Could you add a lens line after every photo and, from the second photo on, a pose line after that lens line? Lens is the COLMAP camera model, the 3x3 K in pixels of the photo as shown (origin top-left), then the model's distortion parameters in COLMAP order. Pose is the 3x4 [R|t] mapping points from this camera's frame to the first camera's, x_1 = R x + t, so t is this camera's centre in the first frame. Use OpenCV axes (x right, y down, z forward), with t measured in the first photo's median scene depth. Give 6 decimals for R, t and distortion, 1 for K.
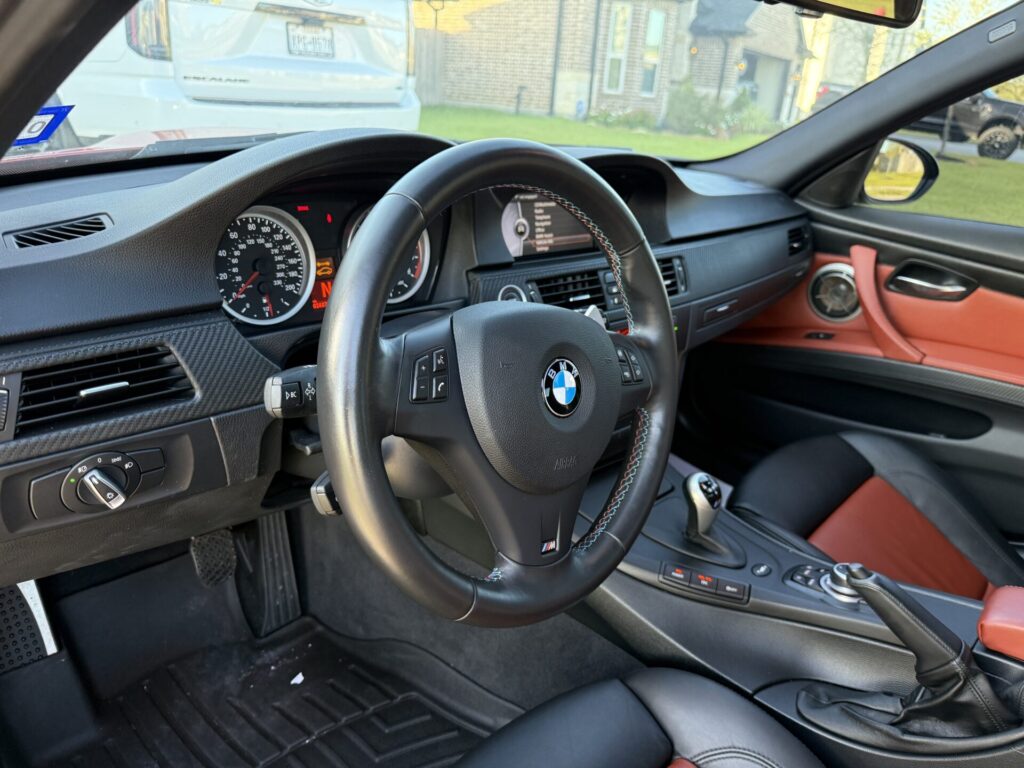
lens RADIAL K [[723.7, 0, 497.8], [0, 723.7, 383.9], [0, 0, 1]] dist [0.008793, -0.035258]
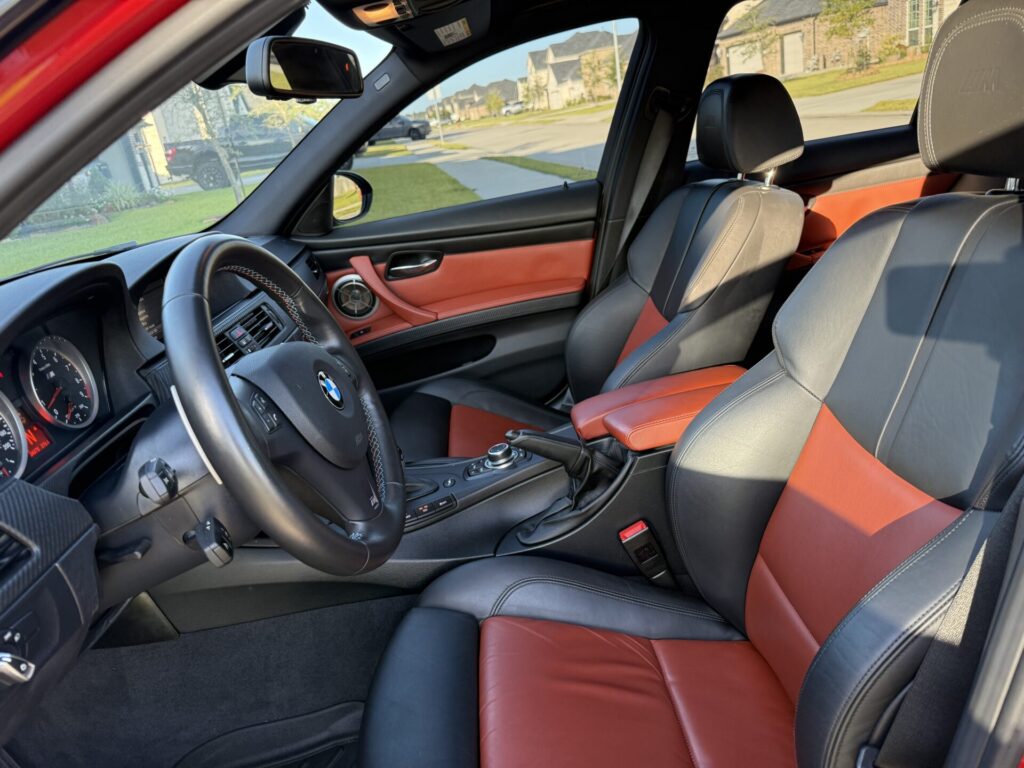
lens RADIAL K [[723.7, 0, 497.8], [0, 723.7, 383.9], [0, 0, 1]] dist [0.008793, -0.035258]
pose [[0.670713, -0.408179, 0.619301, -0.295058], [0.453617, 0.886341, 0.092909, 0.005666], [-0.586835, 0.218610, 0.779637, -0.135706]]
